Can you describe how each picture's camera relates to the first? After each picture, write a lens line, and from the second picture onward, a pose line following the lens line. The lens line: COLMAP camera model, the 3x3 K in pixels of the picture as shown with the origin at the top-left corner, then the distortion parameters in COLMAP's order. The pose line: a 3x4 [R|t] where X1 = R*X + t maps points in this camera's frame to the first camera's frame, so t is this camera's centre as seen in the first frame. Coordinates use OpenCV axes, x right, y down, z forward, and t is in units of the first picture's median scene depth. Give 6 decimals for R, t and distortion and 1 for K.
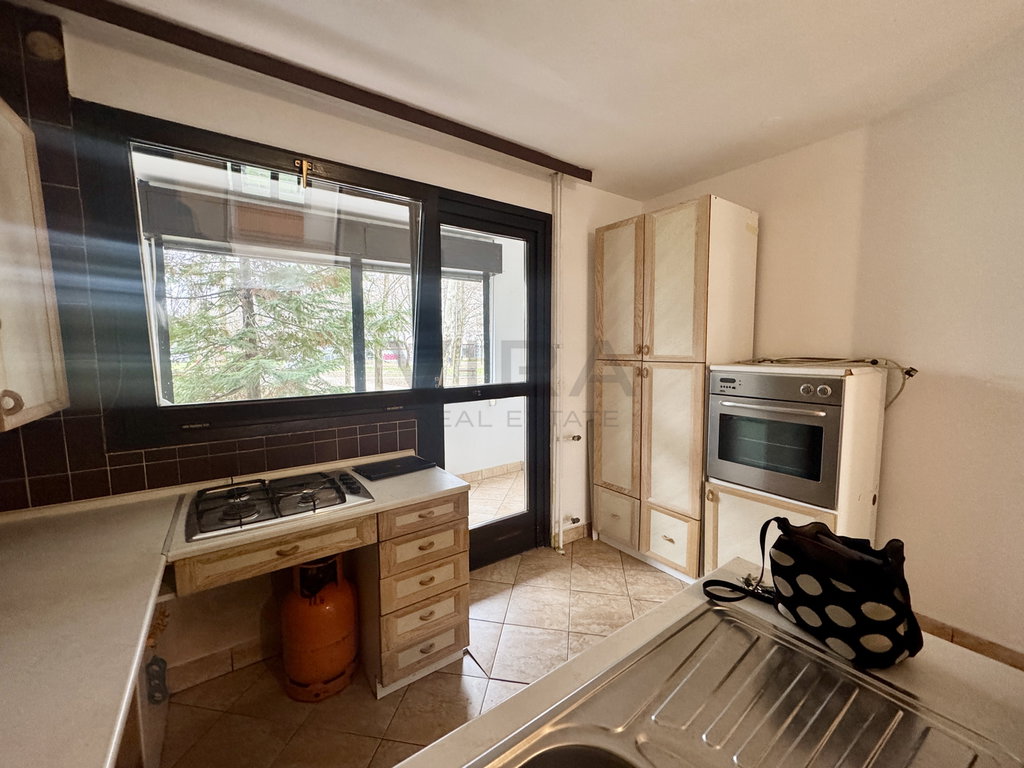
lens RADIAL K [[407.1, 0, 510.6], [0, 407.1, 385.2], [0, 0, 1]] dist [-0.002141, -0.000212]
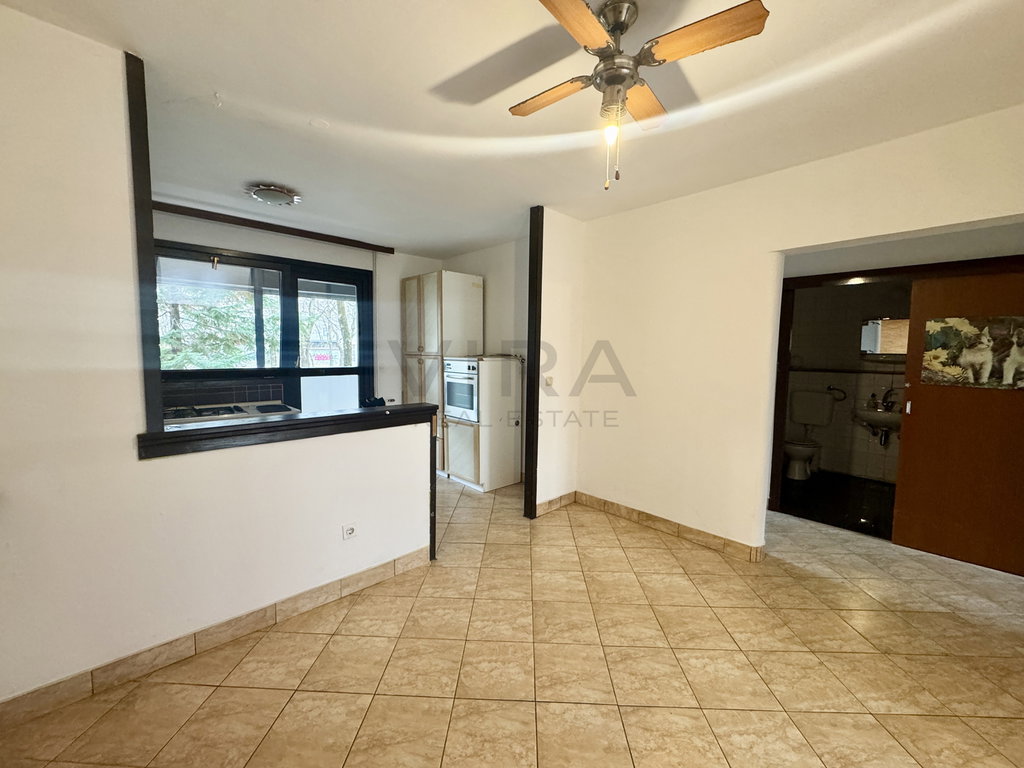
lens RADIAL K [[407.1, 0, 510.6], [0, 407.1, 385.2], [0, 0, 1]] dist [-0.002141, -0.000212]
pose [[0.990650, 0.004922, 0.136336, 0.456147], [-0.003763, 0.999955, -0.008762, 0.085356], [-0.136373, 0.008167, 0.990624, -0.814305]]
